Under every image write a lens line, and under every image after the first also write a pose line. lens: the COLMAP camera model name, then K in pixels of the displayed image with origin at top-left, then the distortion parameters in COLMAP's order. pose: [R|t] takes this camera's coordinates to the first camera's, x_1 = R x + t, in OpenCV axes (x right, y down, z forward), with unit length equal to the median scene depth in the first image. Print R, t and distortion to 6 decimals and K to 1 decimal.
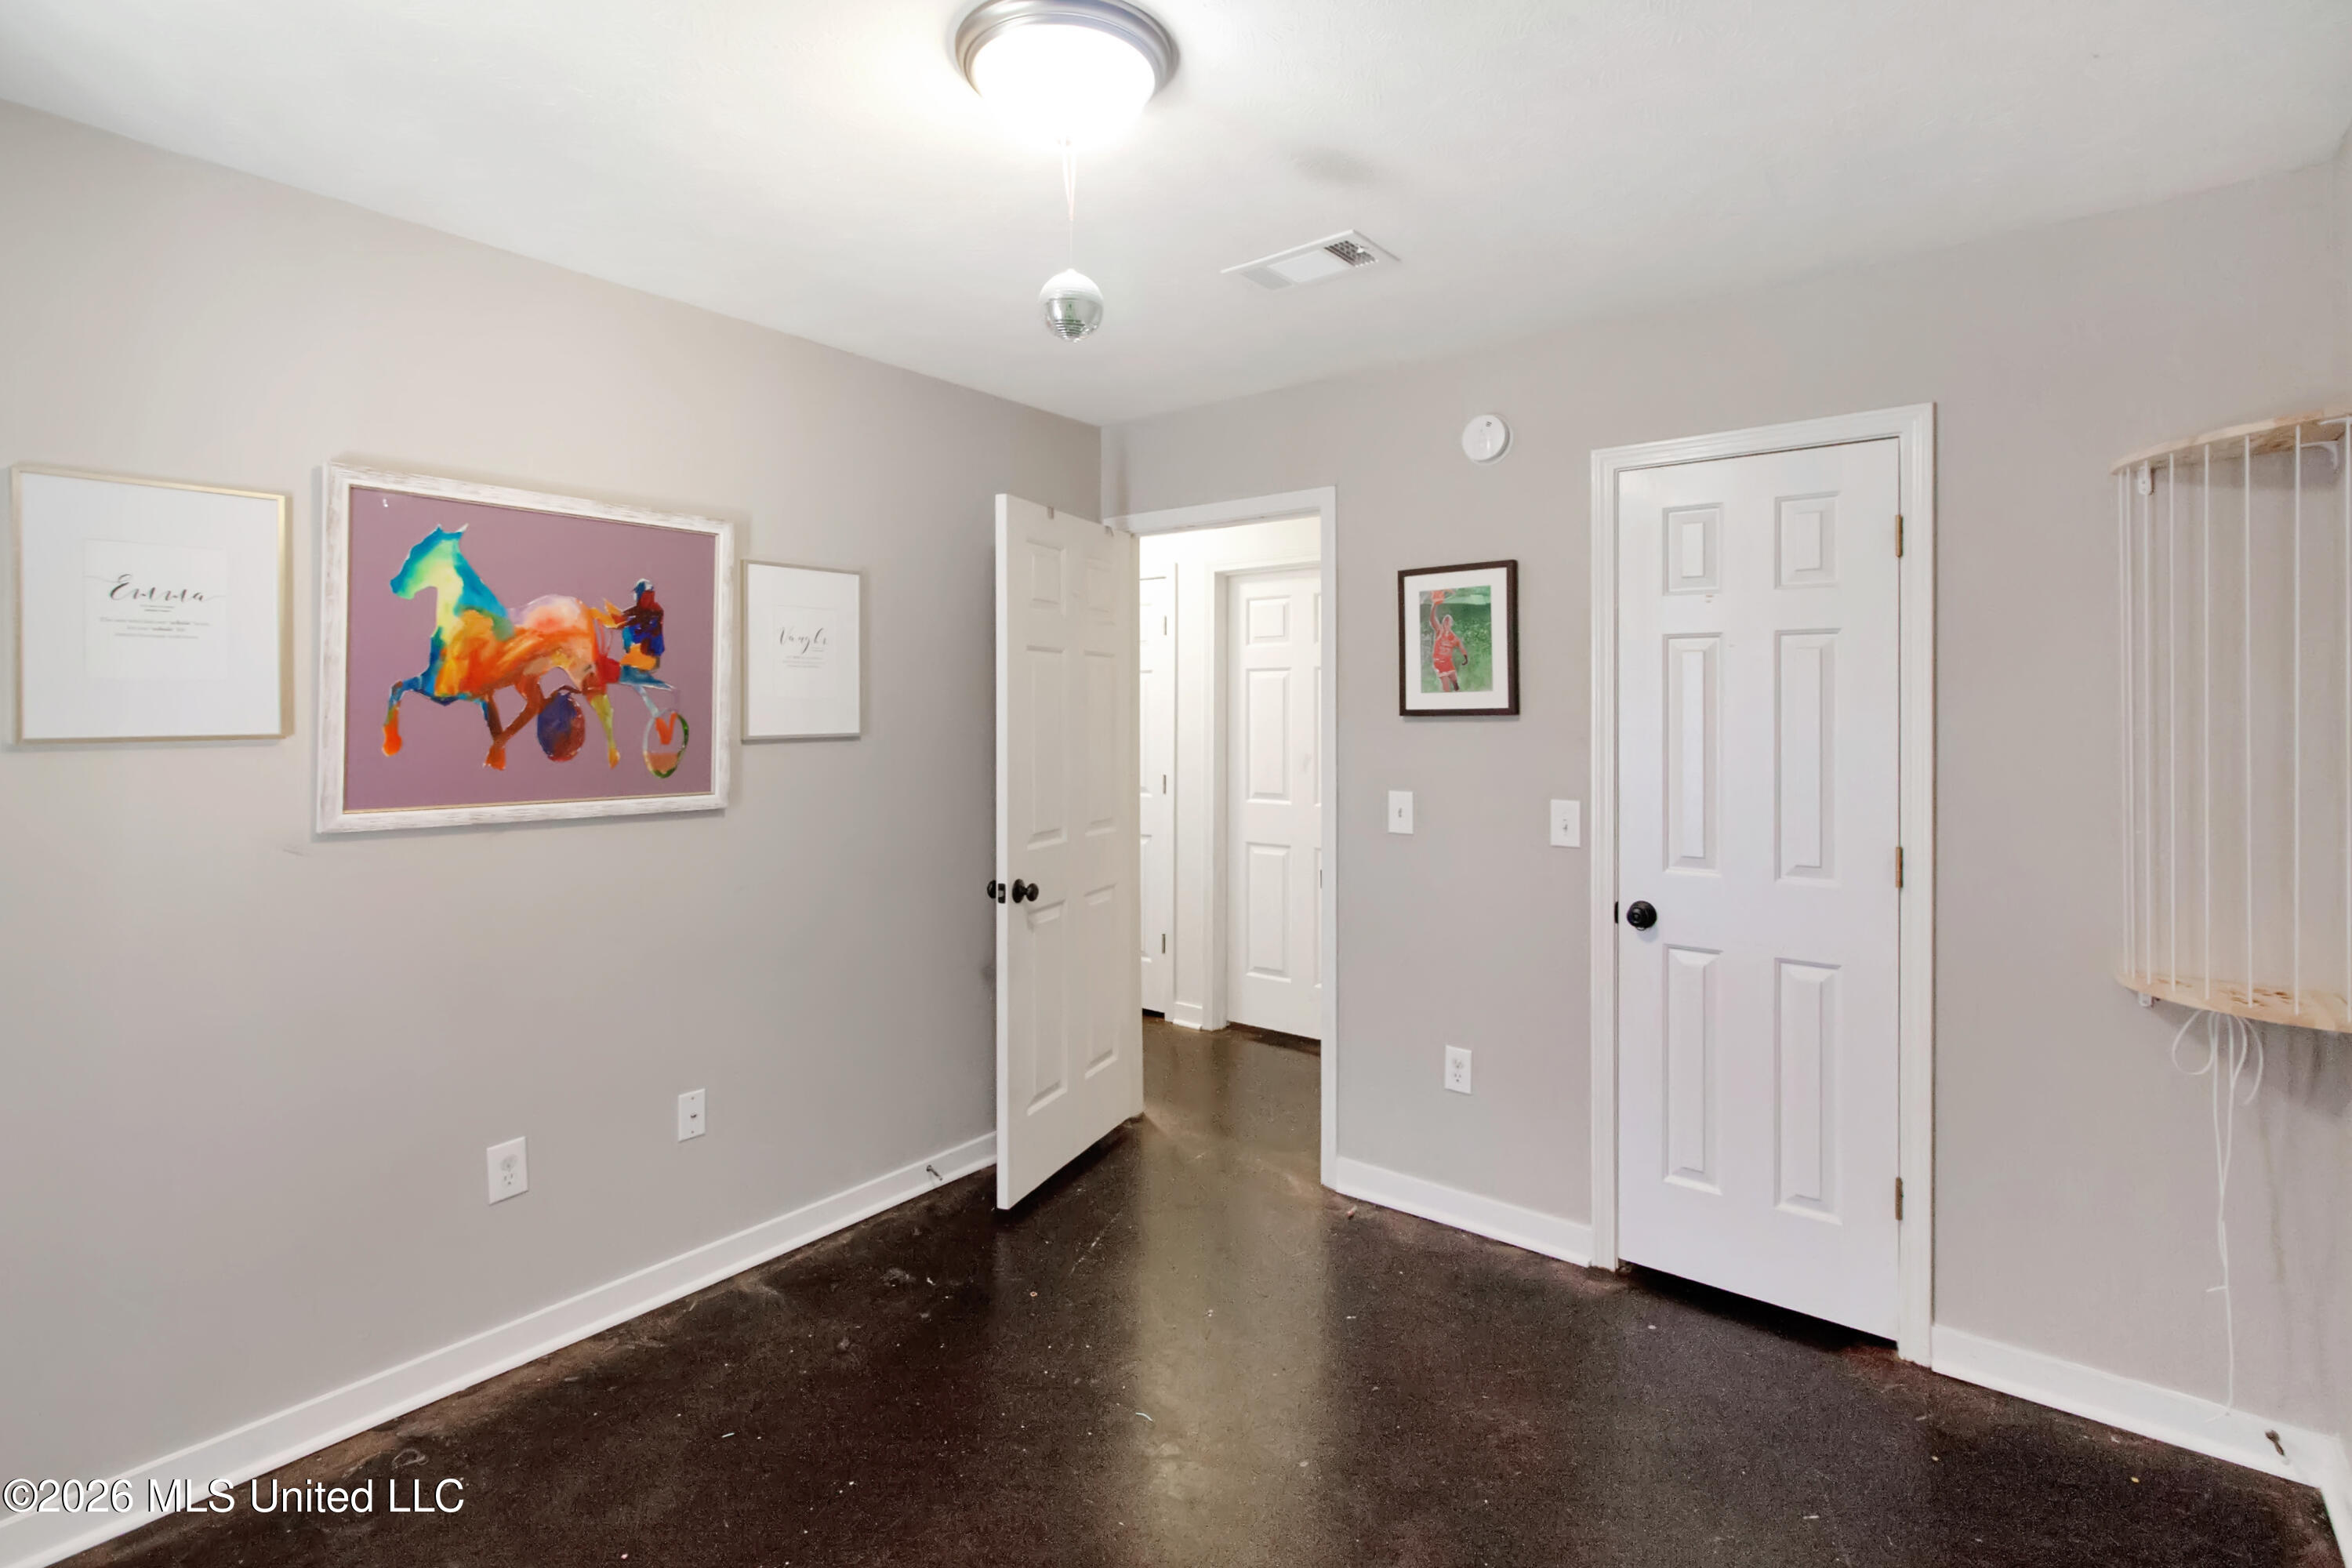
lens RADIAL K [[1115.4, 0, 1175.5], [0, 1115.4, 730.0], [0, 0, 1]] dist [0.000398, 0.000287]
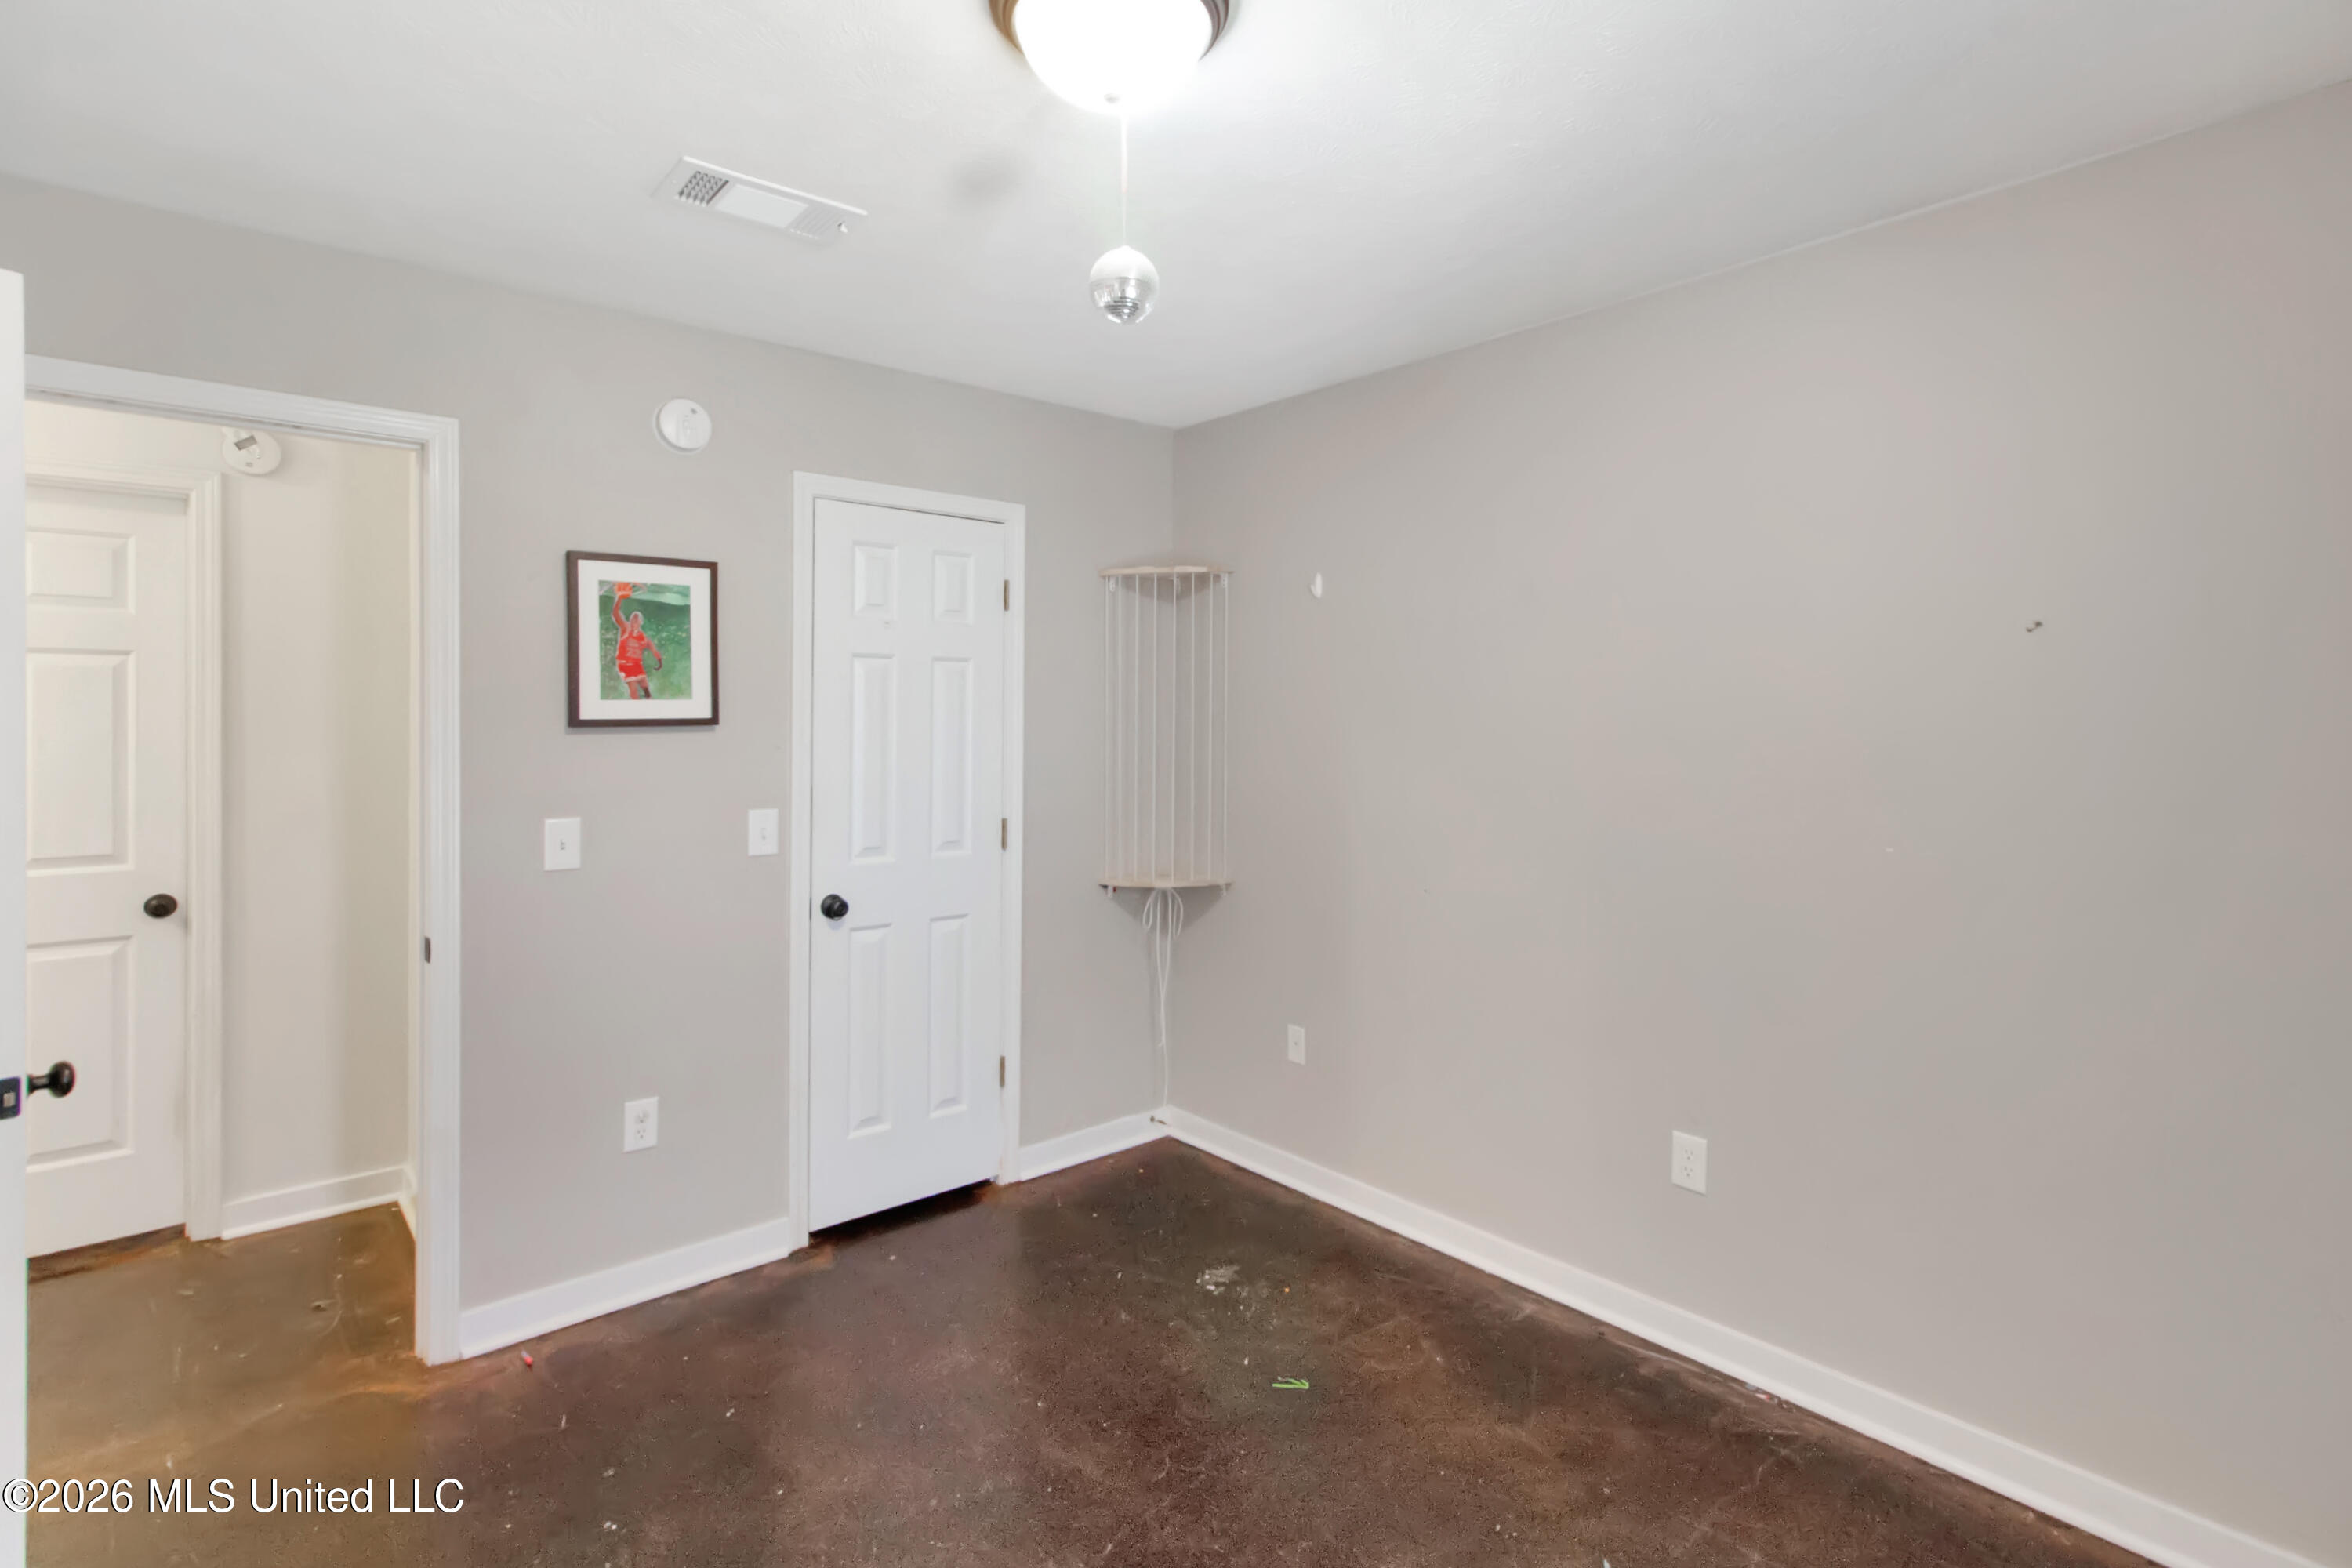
lens RADIAL K [[1105.9, 0, 1178.4], [0, 1105.9, 748.9], [0, 0, 1]] dist [-0.001390, 0.000253]
pose [[0.198989, -0.024080, 0.979706, -0.535637], [0.015440, 0.999651, 0.021435, -0.007273], [-0.979880, 0.010861, 0.199291, 0.416546]]
